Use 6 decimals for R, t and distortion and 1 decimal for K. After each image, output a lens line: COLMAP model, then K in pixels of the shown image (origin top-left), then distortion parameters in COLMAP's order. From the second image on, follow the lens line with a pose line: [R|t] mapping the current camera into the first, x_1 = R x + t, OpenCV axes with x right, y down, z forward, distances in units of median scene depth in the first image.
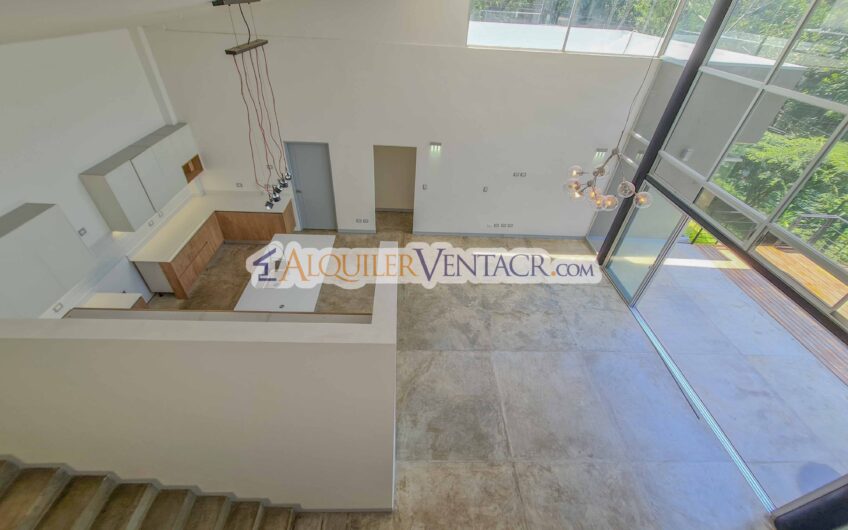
lens RADIAL K [[342.2, 0, 420.8], [0, 342.2, 261.7], [0, 0, 1]] dist [-0.006736, 0.001424]
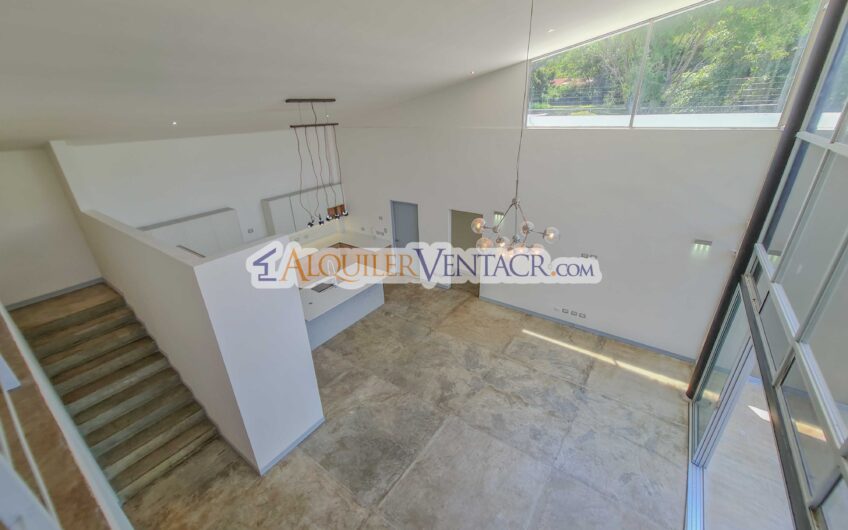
lens RADIAL K [[342.2, 0, 421.9], [0, 342.2, 264.2], [0, 0, 1]] dist [-0.006736, 0.001424]
pose [[0.797091, 0.179415, -0.576590, 0.532194], [-0.319121, 0.935771, -0.149981, 0.039447], [0.512647, 0.303551, 0.803150, 0.084436]]
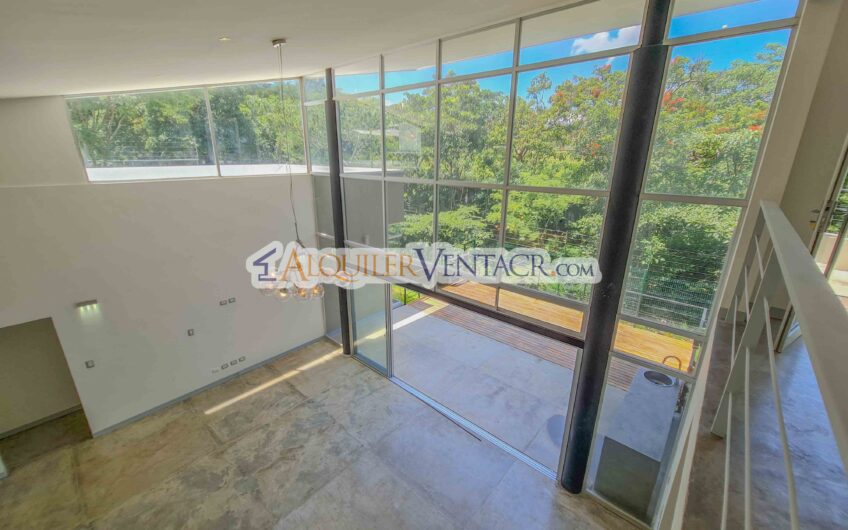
lens RADIAL K [[342.2, 0, 416.1], [0, 342.2, 266.4], [0, 0, 1]] dist [-0.006736, 0.001424]
pose [[0.690082, -0.269890, 0.671525, 0.068125], [0.475503, 0.868574, -0.139558, 0.022845], [-0.545604, 0.415618, 0.727721, 0.065361]]
